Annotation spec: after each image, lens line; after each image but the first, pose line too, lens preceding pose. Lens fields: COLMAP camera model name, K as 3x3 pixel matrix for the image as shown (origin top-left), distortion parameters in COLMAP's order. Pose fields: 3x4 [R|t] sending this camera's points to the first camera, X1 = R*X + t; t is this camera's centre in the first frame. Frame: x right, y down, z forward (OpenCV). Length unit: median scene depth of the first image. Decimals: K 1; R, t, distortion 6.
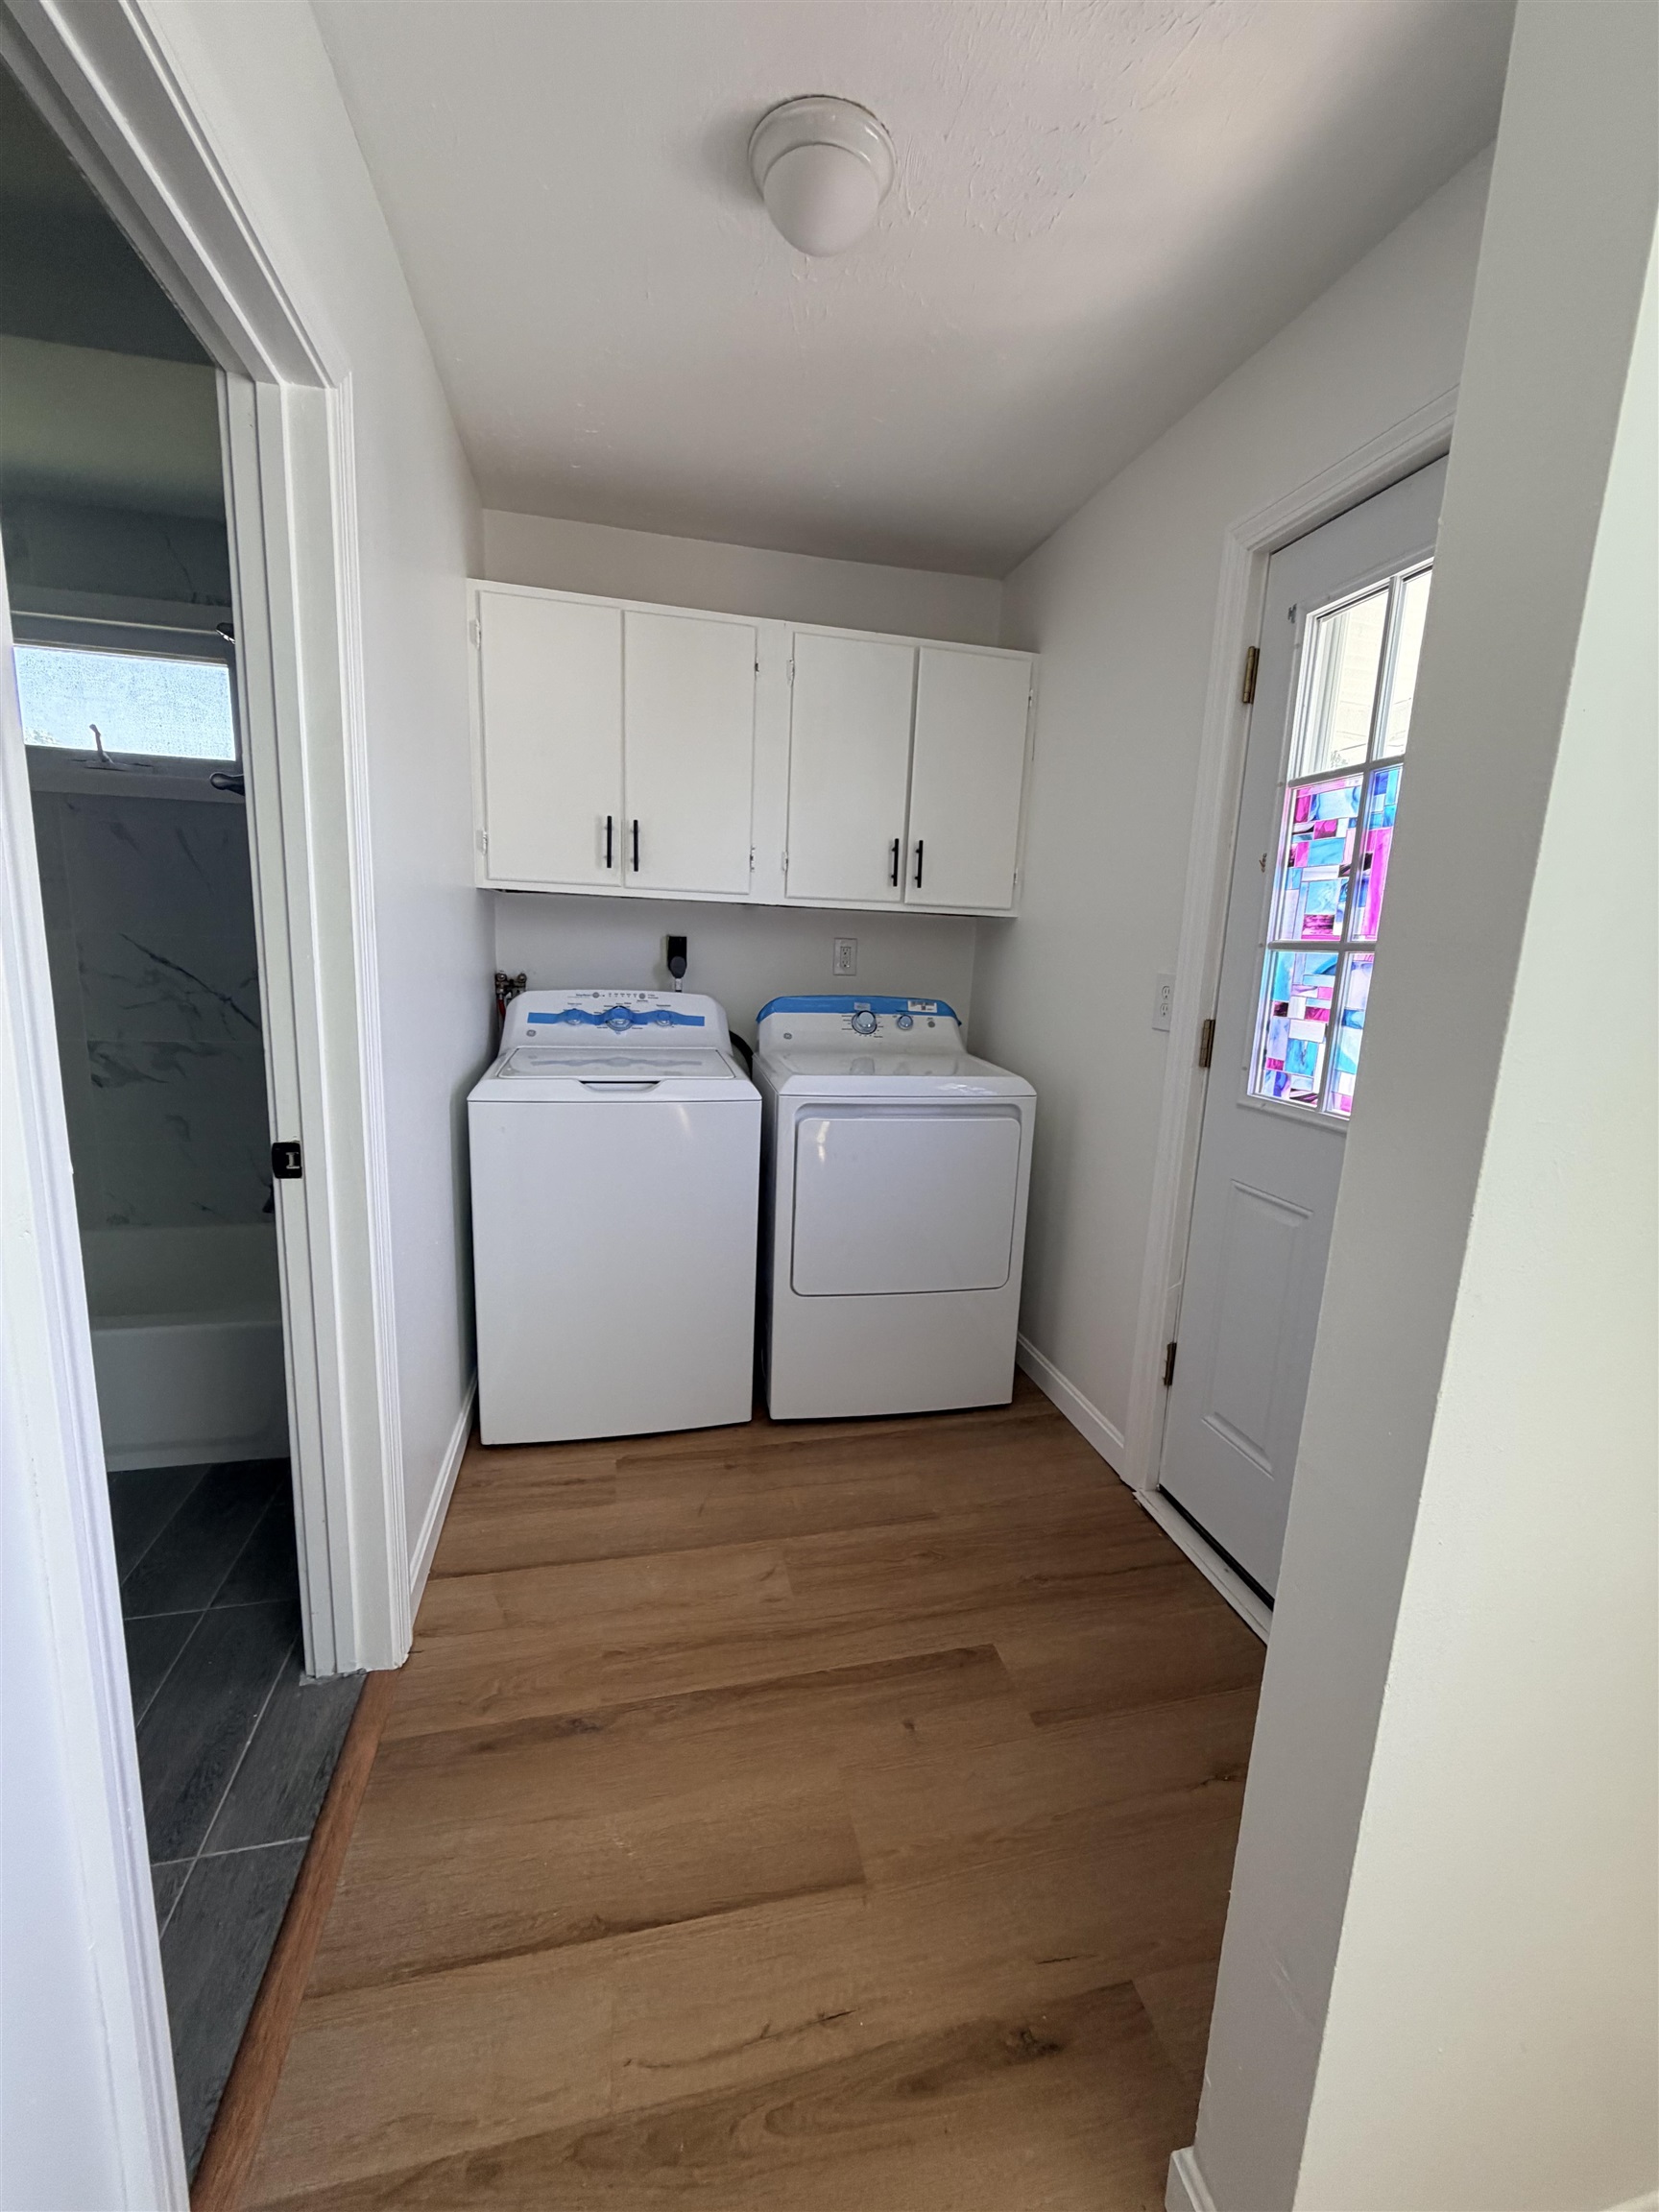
lens RADIAL K [[887.5, 0, 828.7], [0, 887.5, 1109.6], [0, 0, 1]] dist [0.002481, 0.000055]
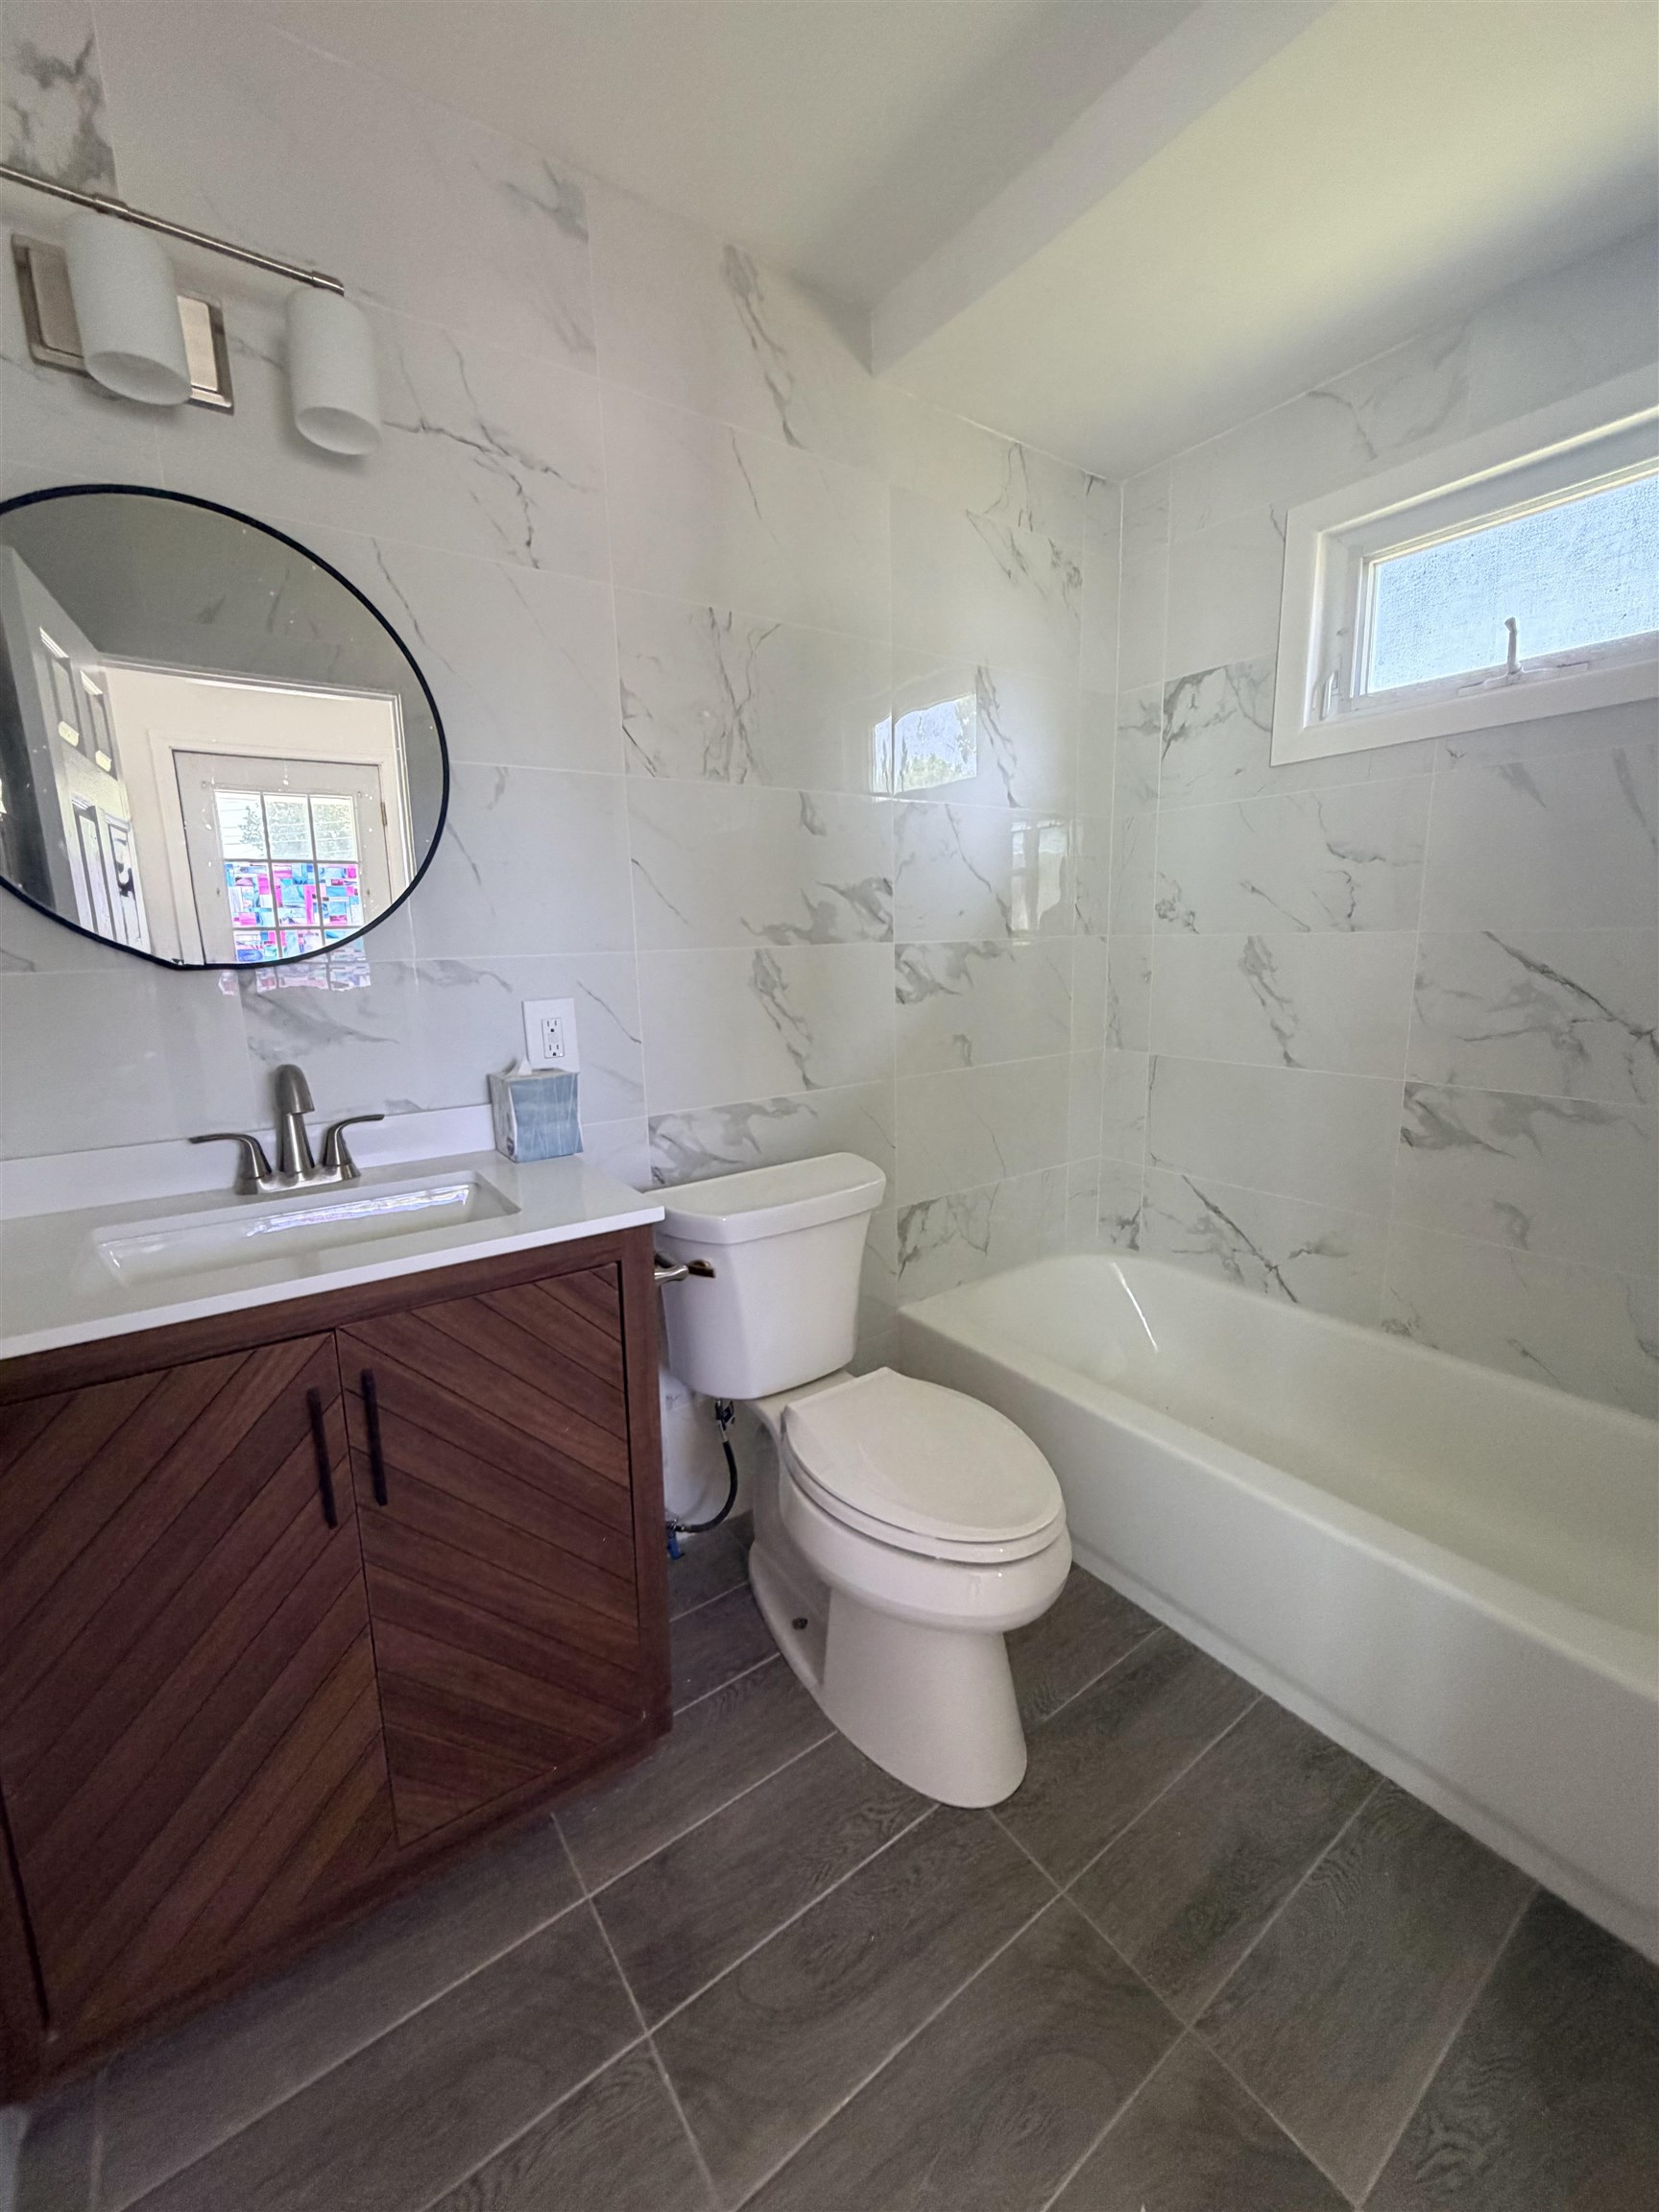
lens RADIAL K [[887.5, 0, 827.4], [0, 887.5, 1105.6], [0, 0, 1]] dist [0.002481, 0.000055]
pose [[0.385728, 0.123301, -0.914336, -0.348086], [-0.126919, 0.988699, 0.079786, -0.055966], [0.913841, 0.085271, 0.397018, 0.279048]]
